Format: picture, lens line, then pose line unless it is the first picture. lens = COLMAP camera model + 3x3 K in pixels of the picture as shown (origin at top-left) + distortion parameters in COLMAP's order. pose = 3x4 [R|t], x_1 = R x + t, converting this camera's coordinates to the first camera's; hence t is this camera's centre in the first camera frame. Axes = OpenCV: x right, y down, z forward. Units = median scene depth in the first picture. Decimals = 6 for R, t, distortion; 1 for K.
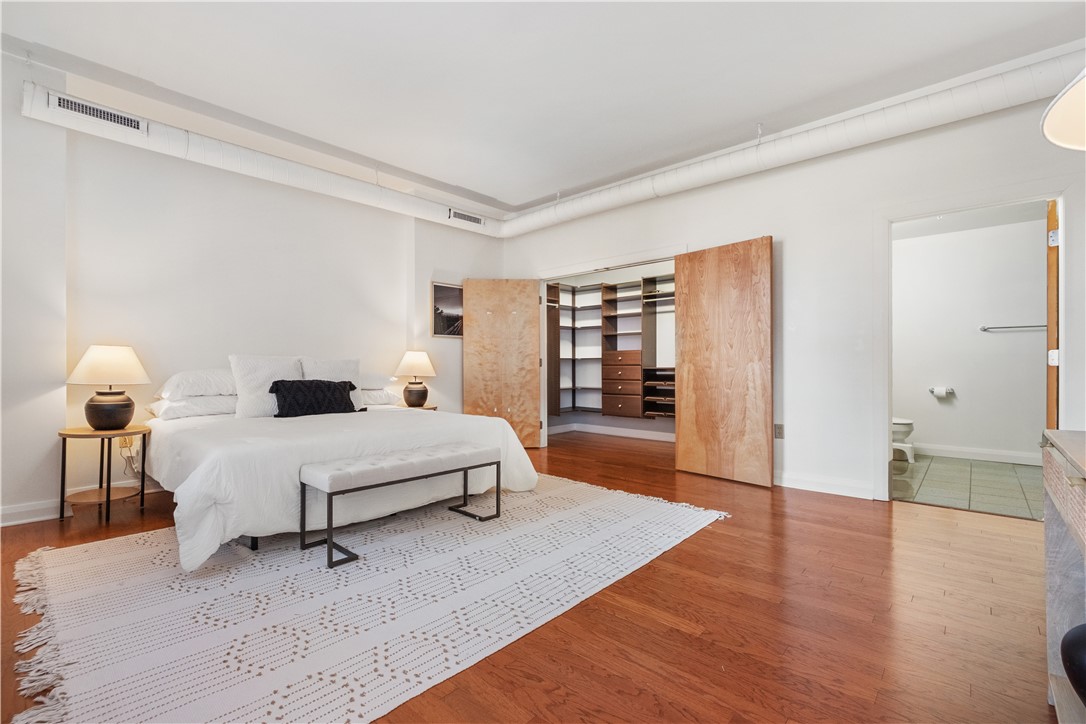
lens RADIAL K [[476.8, 0, 544.2], [0, 476.8, 367.0], [0, 0, 1]] dist [-0.005917, 0.000725]
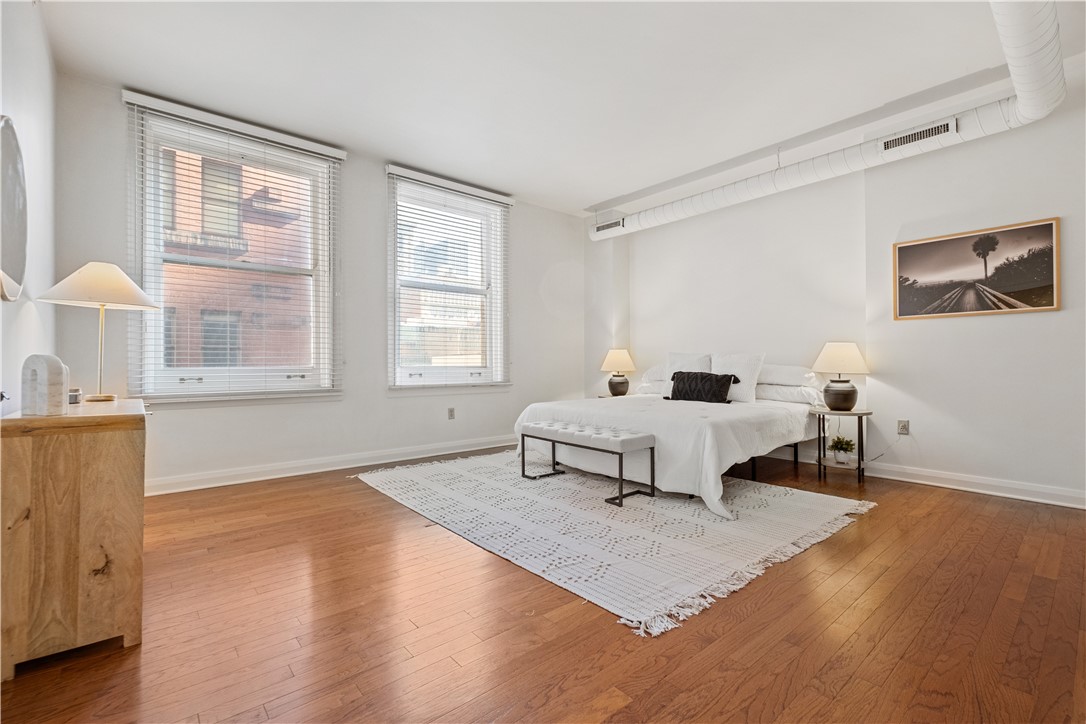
lens RADIAL K [[476.8, 0, 549.1], [0, 476.8, 366.9], [0, 0, 1]] dist [-0.005917, 0.000725]
pose [[-0.110318, 0.015485, -0.993776, 0.791149], [0.003854, 0.999878, 0.015152, -0.005854], [0.993889, -0.002159, -0.110364, 0.797473]]
